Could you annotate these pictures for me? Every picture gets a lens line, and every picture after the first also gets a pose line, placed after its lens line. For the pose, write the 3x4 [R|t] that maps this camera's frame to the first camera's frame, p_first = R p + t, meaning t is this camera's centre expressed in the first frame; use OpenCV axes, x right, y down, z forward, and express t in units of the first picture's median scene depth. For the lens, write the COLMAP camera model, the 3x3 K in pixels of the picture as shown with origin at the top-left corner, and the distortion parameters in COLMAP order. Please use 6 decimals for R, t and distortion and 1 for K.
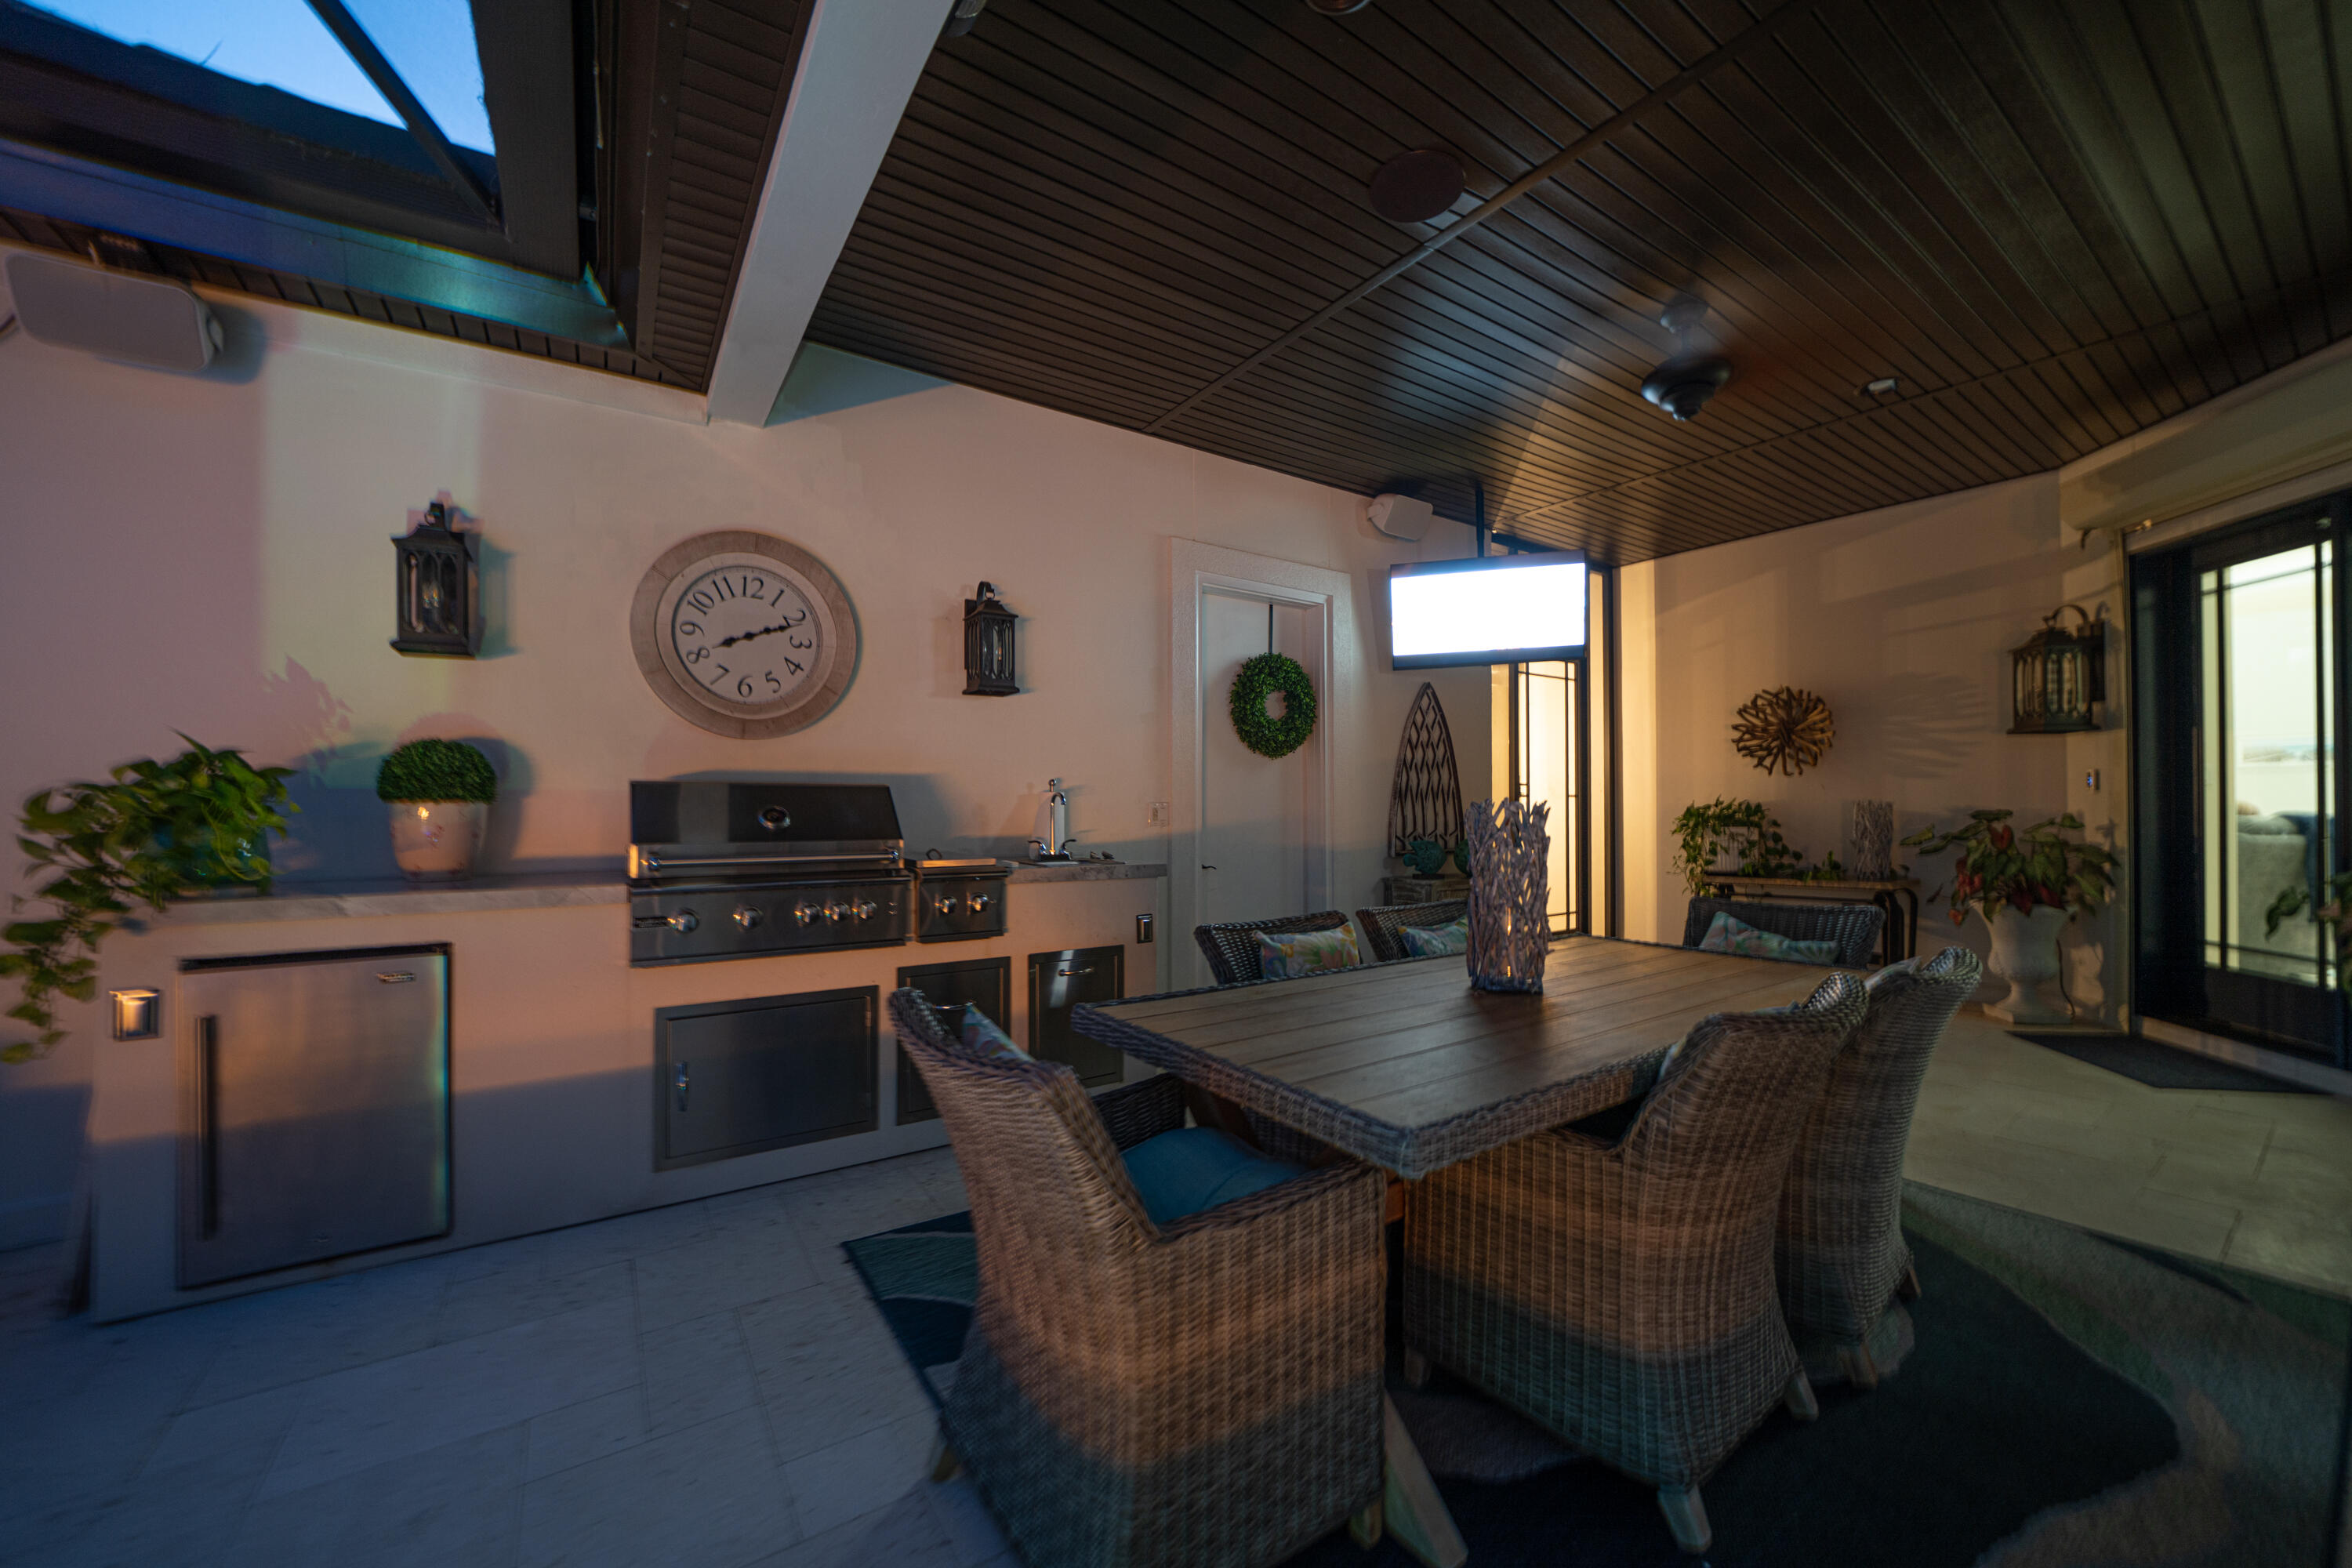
lens RADIAL K [[881.0, 0, 1179.7], [0, 881.0, 796.5], [0, 0, 1]] dist [-0.012746, 0.000953]
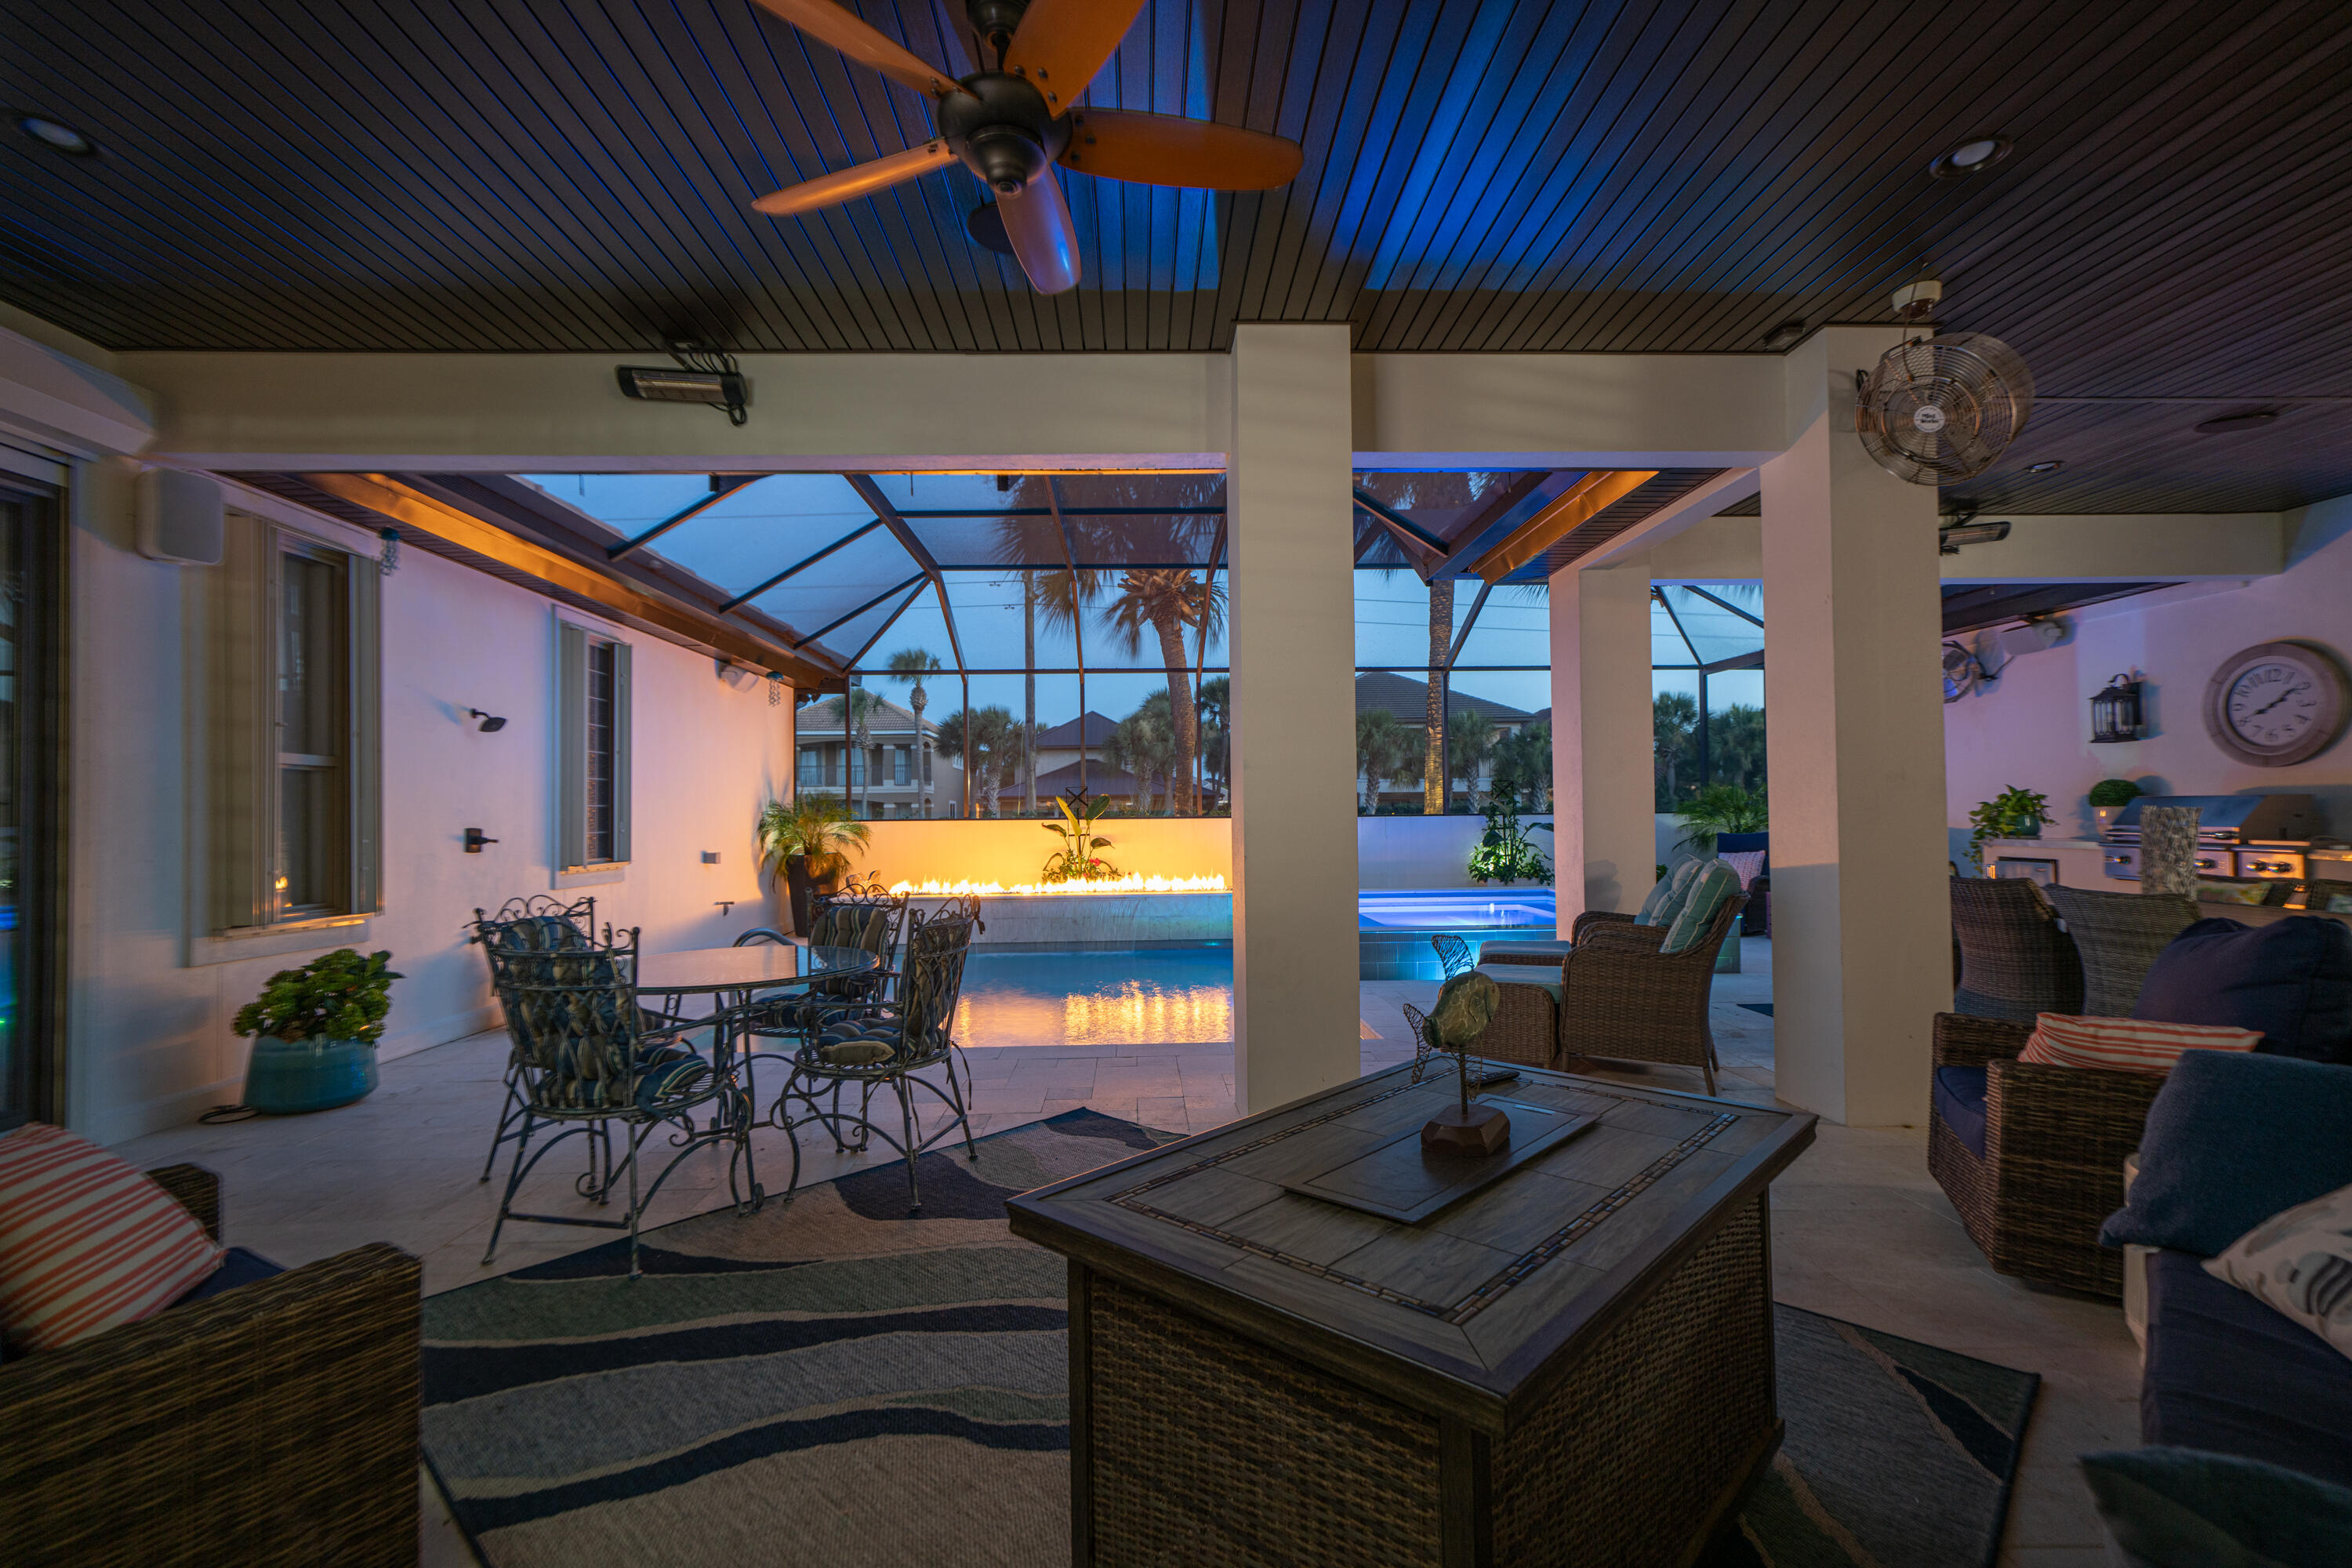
lens RADIAL K [[1024.2, 0, 1171.8], [0, 1024.2, 804.5], [0, 0, 1]] dist [0.005389, 0.002160]
pose [[-0.529943, -0.003234, -0.848027, 2.204296], [0.014552, 0.999811, -0.012907, 0.000243], [0.847908, -0.019181, -0.529796, 0.260617]]
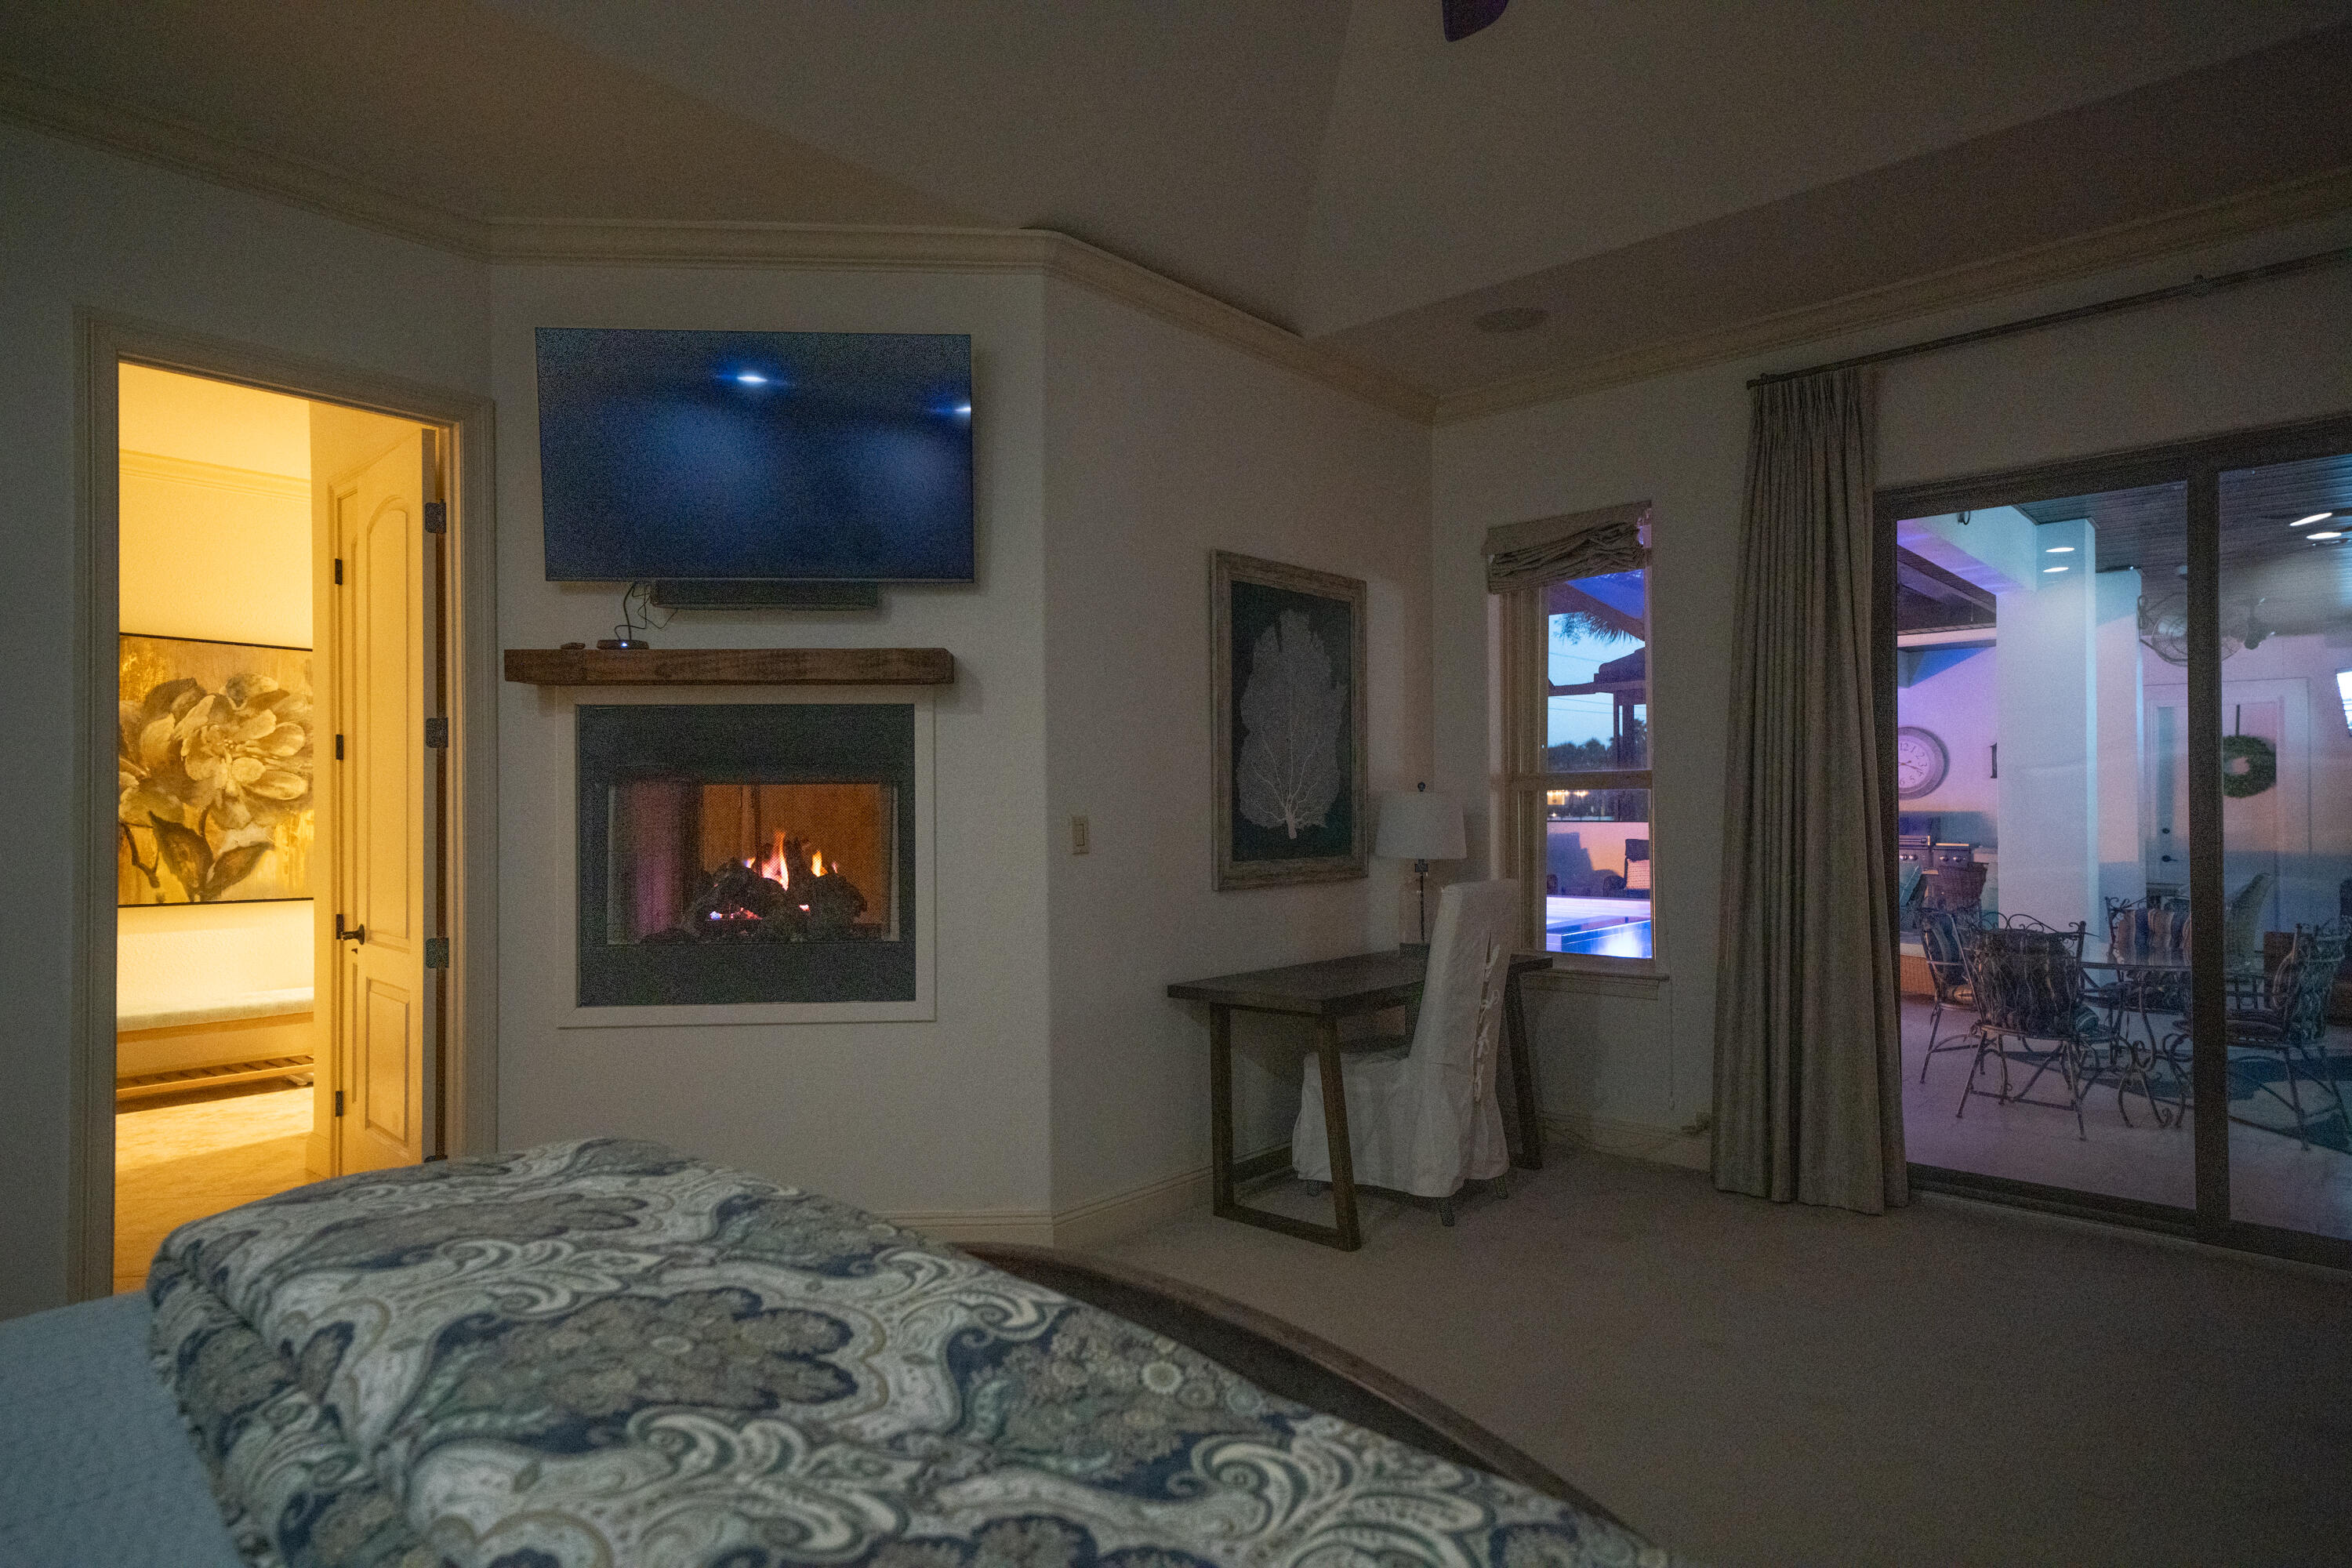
lens RADIAL K [[1331.6, 0, 1158.6], [0, 1331.6, 799.5], [0, 0, 1]] dist [0.022686, 0.002303]
pose [[0.234230, -0.005001, -0.972168, 3.057377], [0.006200, 0.999974, -0.003650, -0.065238], [0.972162, -0.005173, 0.234255, -2.277355]]
